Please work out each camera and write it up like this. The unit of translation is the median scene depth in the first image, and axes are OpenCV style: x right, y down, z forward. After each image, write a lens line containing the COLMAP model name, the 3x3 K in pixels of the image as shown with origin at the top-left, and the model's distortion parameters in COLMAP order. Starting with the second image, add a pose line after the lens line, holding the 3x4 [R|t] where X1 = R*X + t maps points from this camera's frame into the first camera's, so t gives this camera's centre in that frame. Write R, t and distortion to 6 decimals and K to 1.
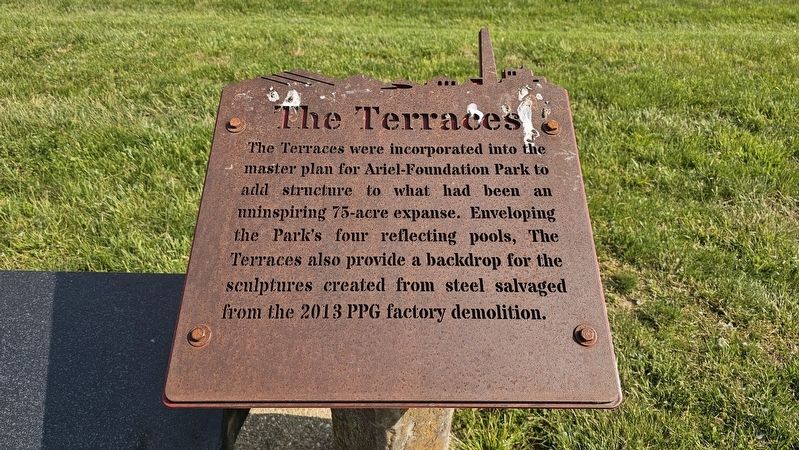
lens RADIAL K [[537.6, 0, 399.3], [0, 537.6, 226.3], [0, 0, 1]] dist [0.023190, -0.024720]
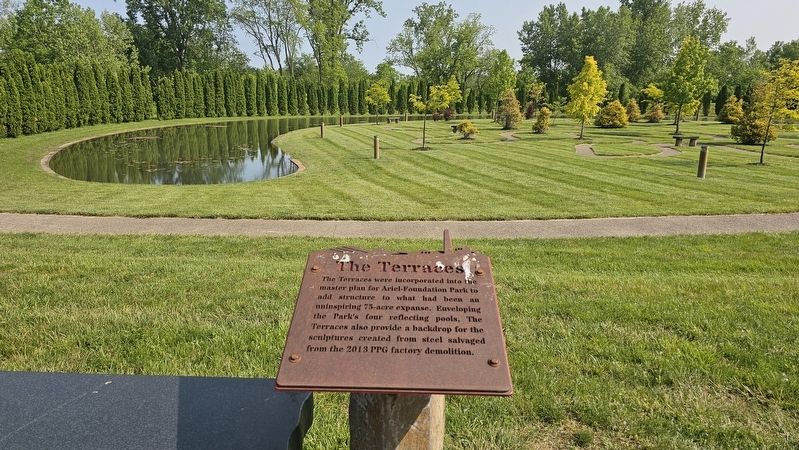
lens RADIAL K [[537.6, 0, 399.5], [0, 537.6, 225.1], [0, 0, 1]] dist [0.023190, -0.024720]
pose [[0.999649, 0.009691, -0.024665, 0.042075], [-0.019785, 0.892114, -0.451377, 0.532981], [0.017629, 0.451706, 0.891993, -0.781912]]
